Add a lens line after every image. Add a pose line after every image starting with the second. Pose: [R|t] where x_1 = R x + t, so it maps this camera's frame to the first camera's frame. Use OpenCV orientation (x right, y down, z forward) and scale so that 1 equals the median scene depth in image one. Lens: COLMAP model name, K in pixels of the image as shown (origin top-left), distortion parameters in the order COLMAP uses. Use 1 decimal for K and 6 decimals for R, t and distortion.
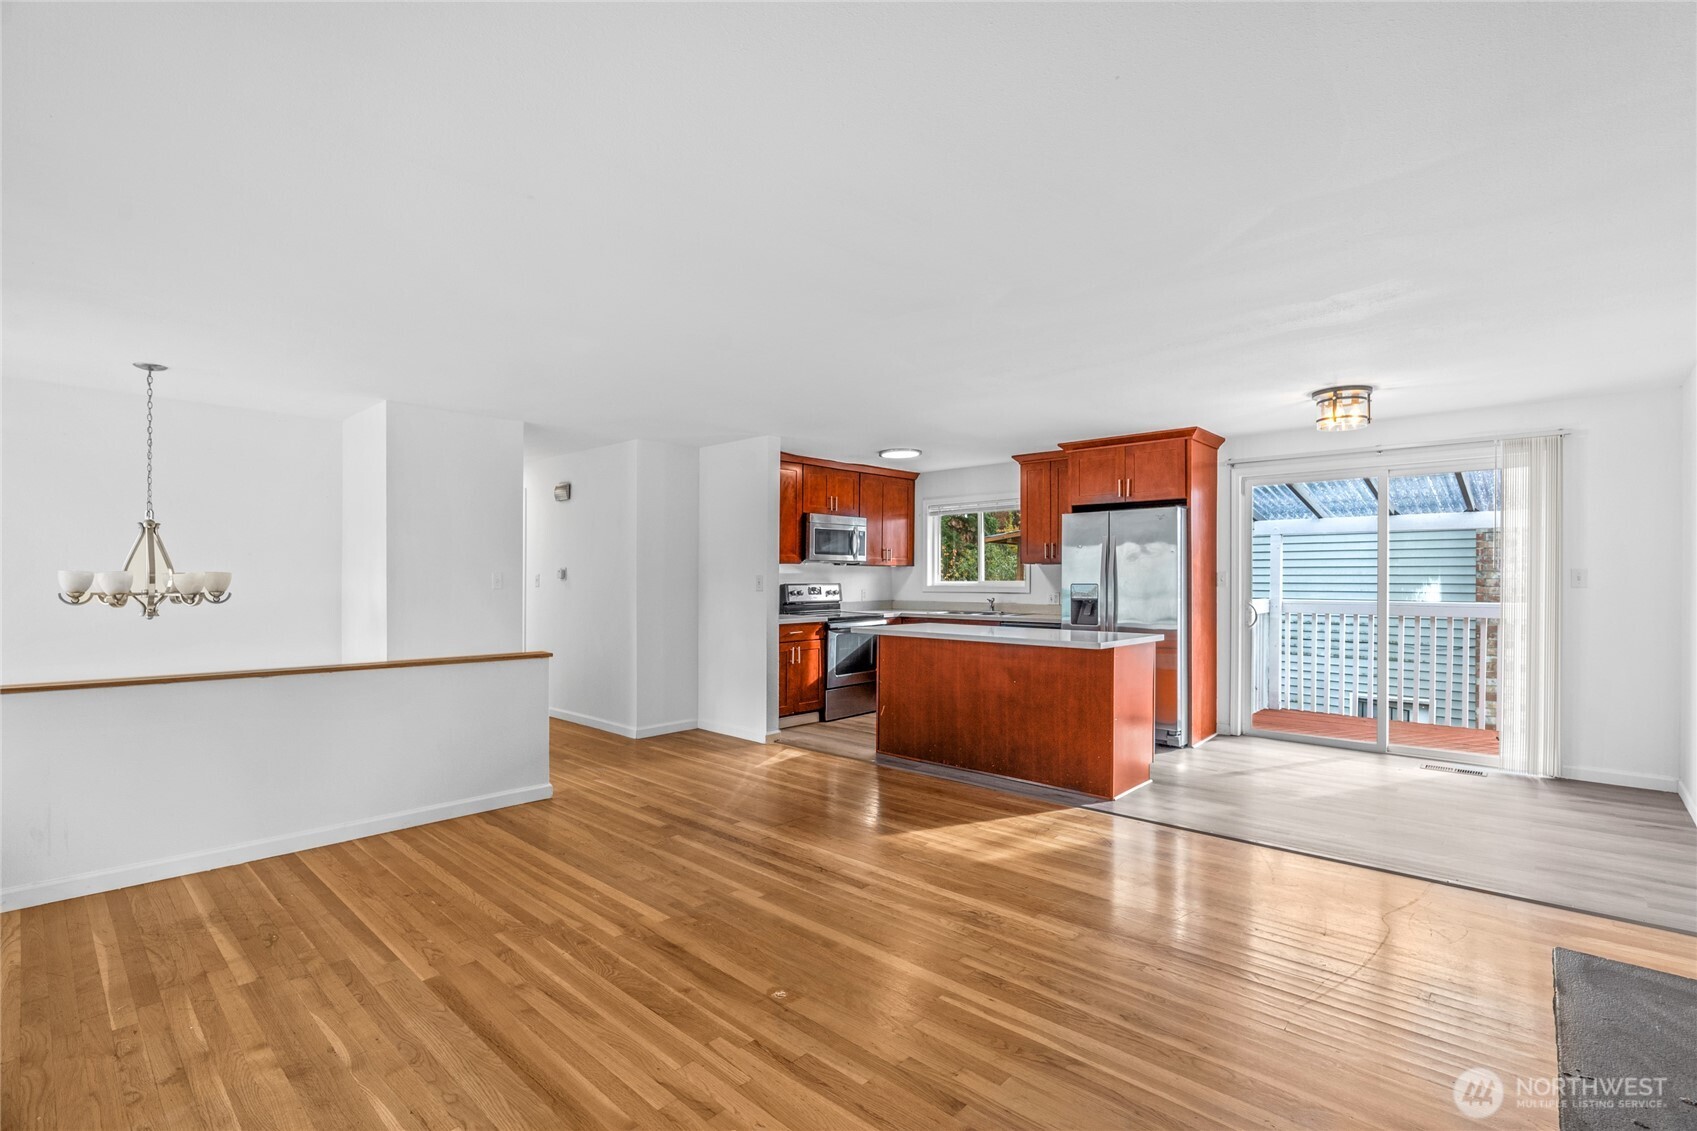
lens RADIAL K [[769.4, 0, 841.5], [0, 769.4, 578.3], [0, 0, 1]] dist [-0.011817, 0.000115]
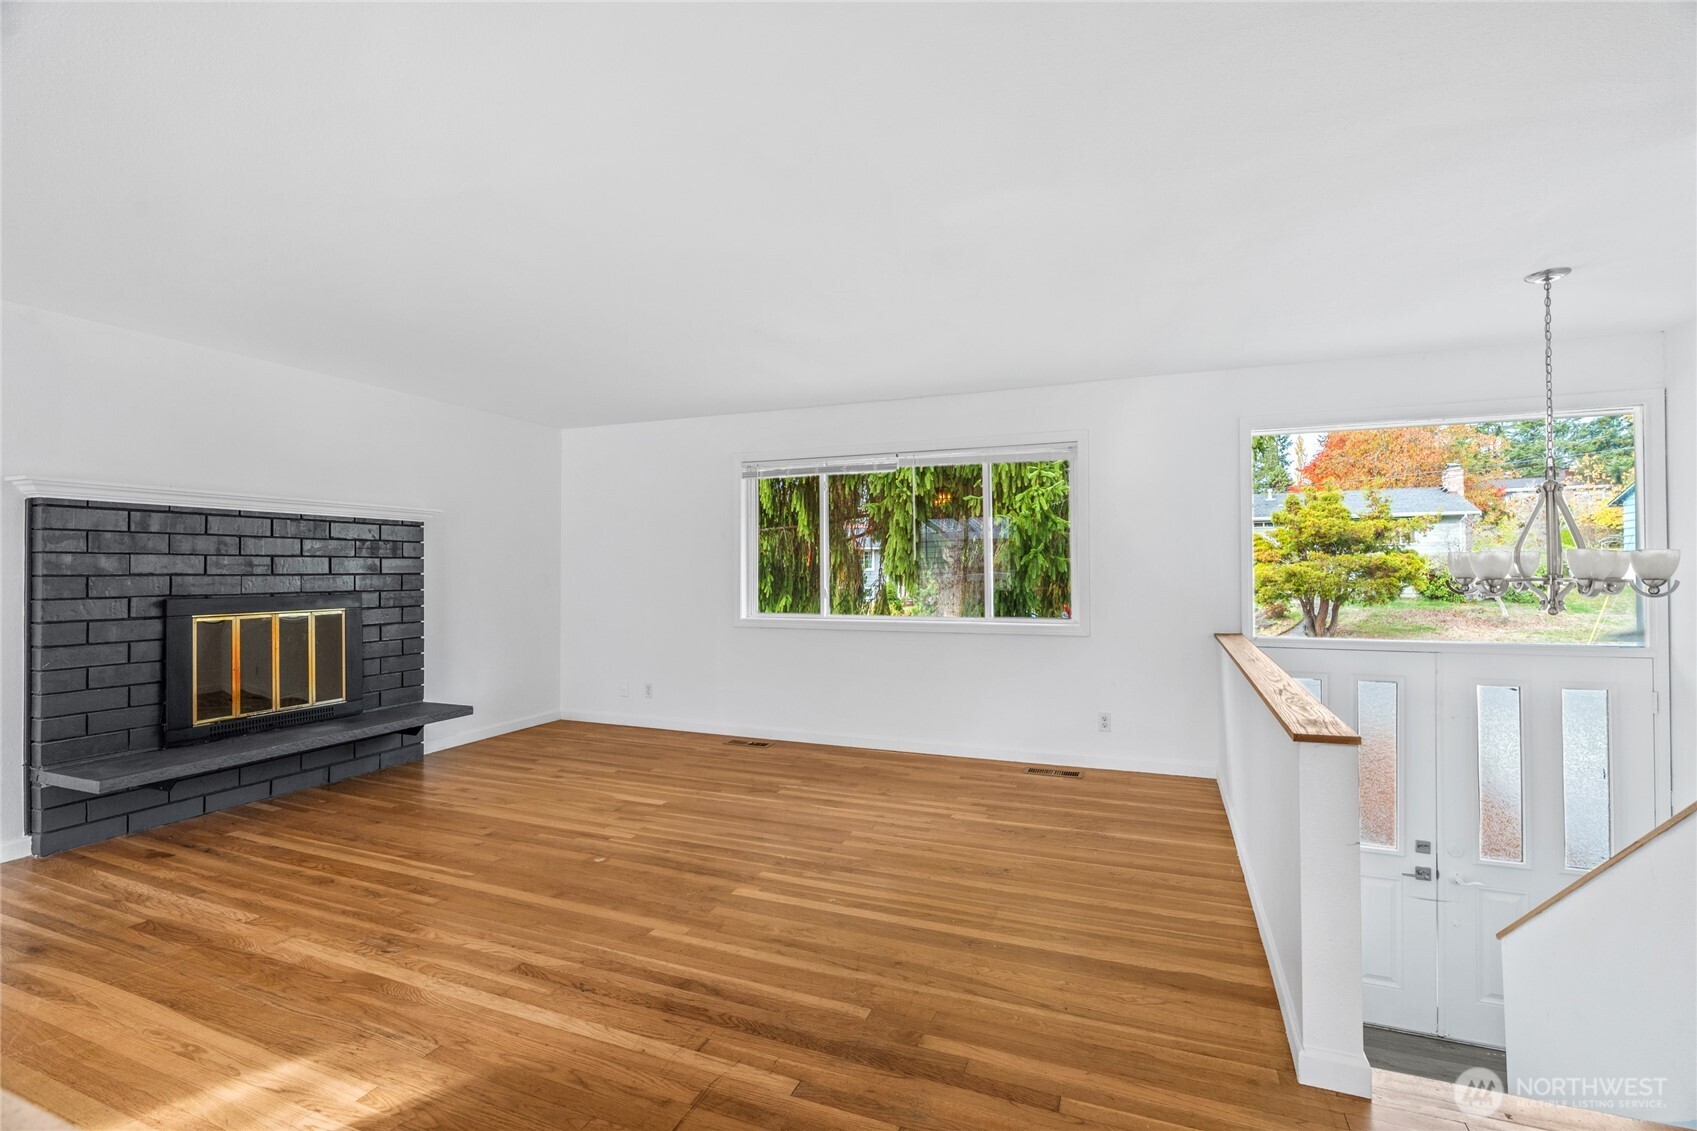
lens RADIAL K [[769.4, 0, 841.5], [0, 769.4, 578.3], [0, 0, 1]] dist [-0.011817, 0.000115]
pose [[-0.937789, 0.005550, -0.347160, -0.005355], [0.002697, 0.999959, 0.008700, 0.009612], [0.347194, 0.007223, -0.937766, 1.121771]]
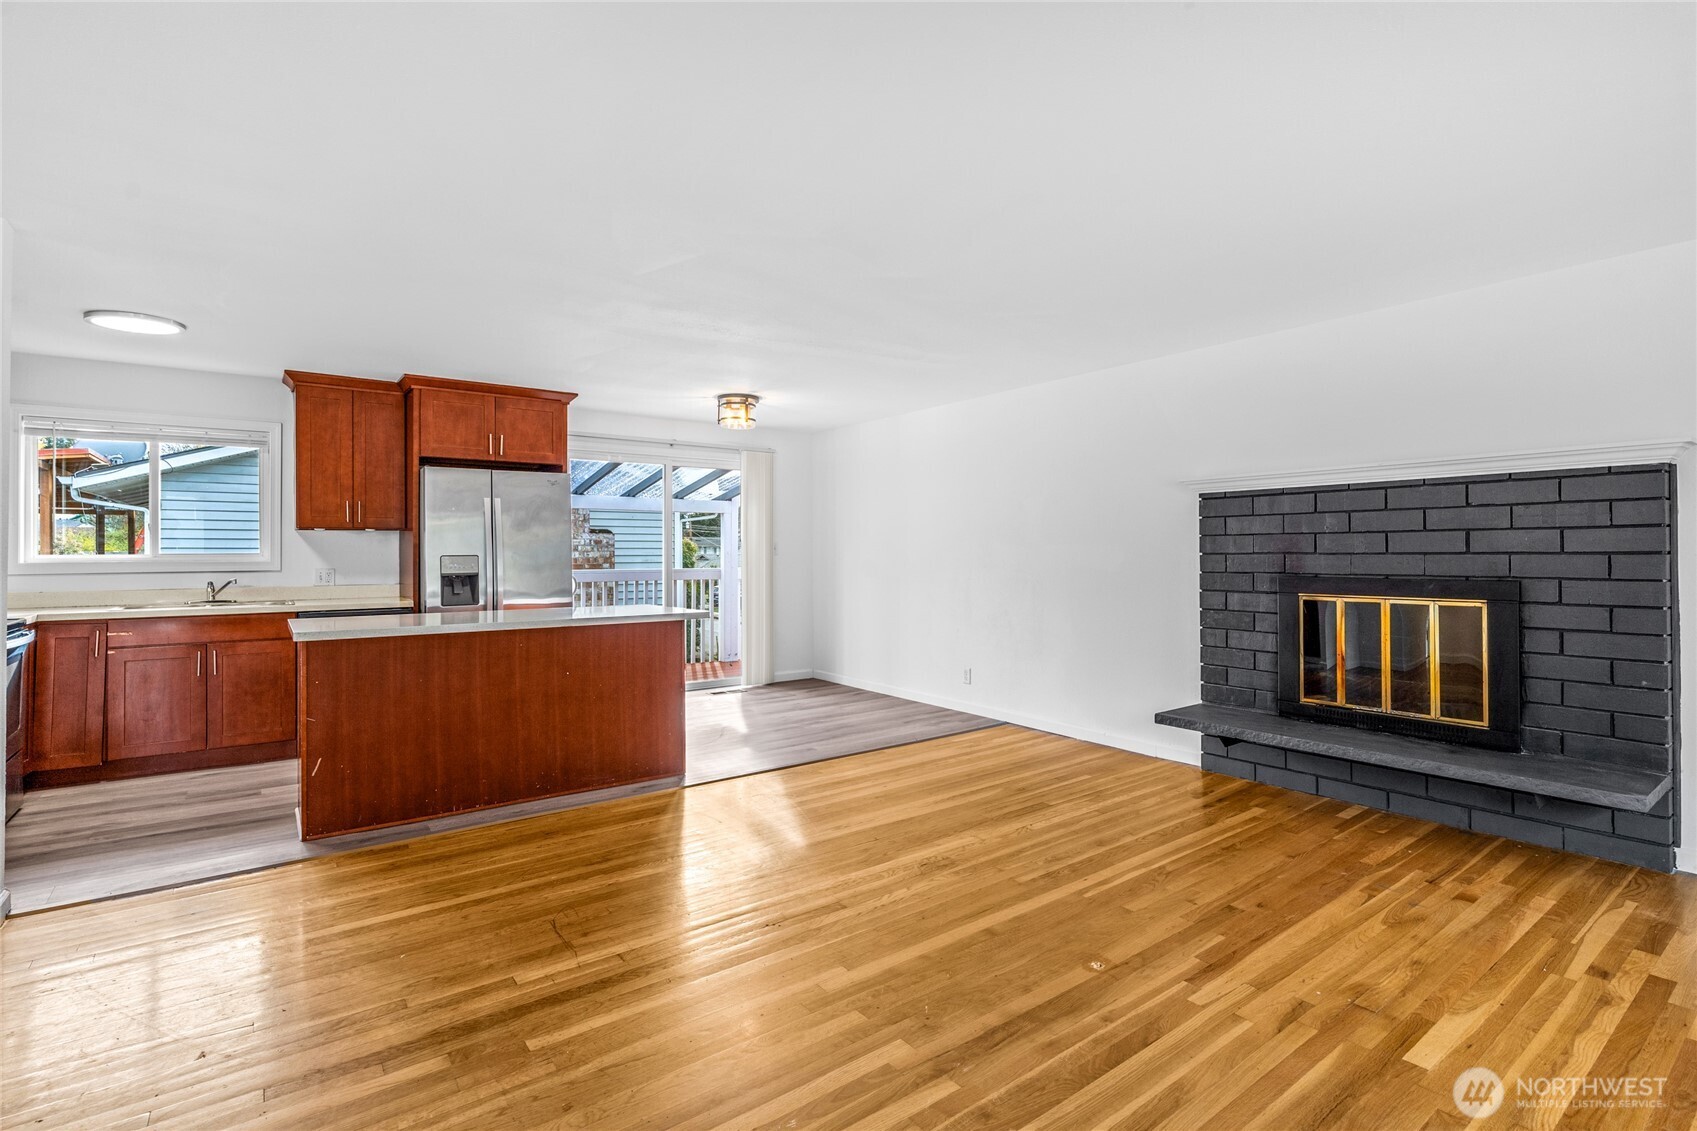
lens RADIAL K [[799.1, 0, 857.4], [0, 799.1, 555.6], [0, 0, 1]] dist [-0.005993, 0.000068]
pose [[0.179612, -0.006099, 0.983719, -0.515954], [0.005457, 0.999972, 0.005204, 0.006510], [-0.983722, 0.004433, 0.179640, 0.509355]]
